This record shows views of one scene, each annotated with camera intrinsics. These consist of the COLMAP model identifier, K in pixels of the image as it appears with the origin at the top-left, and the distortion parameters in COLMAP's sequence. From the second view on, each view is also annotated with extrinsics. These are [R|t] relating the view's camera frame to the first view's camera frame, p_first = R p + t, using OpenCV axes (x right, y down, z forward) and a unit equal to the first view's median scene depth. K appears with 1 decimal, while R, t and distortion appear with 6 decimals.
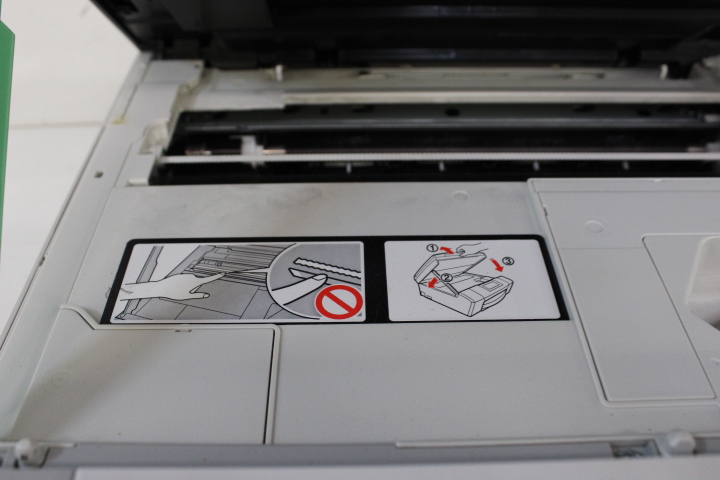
lens RADIAL K [[692.8, 0, 360.2], [0, 692.8, 239.3], [0, 0, 1]] dist [-0.105991, 0.000000]
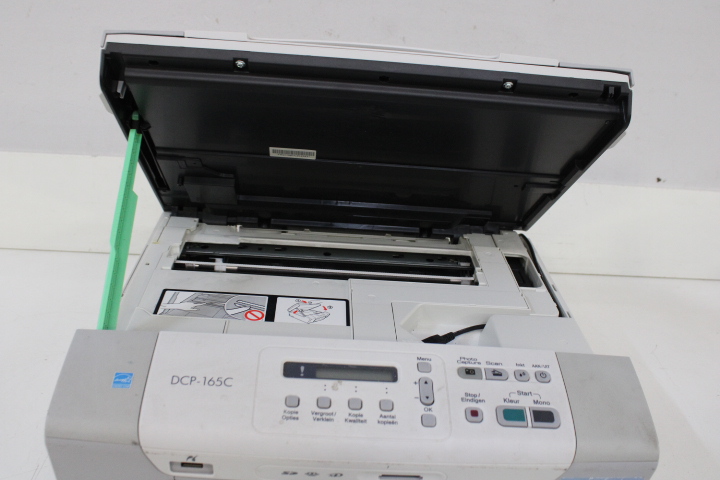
lens RADIAL K [[692.8, 0, 360.1], [0, 692.8, 246.0], [0, 0, 1]] dist [-0.105991, 0.000000]
pose [[0.995946, 0.068099, 0.058772, 0.124697], [-0.050680, 0.964586, -0.258854, 0.323496], [-0.074319, 0.254826, 0.964127, -0.973659]]
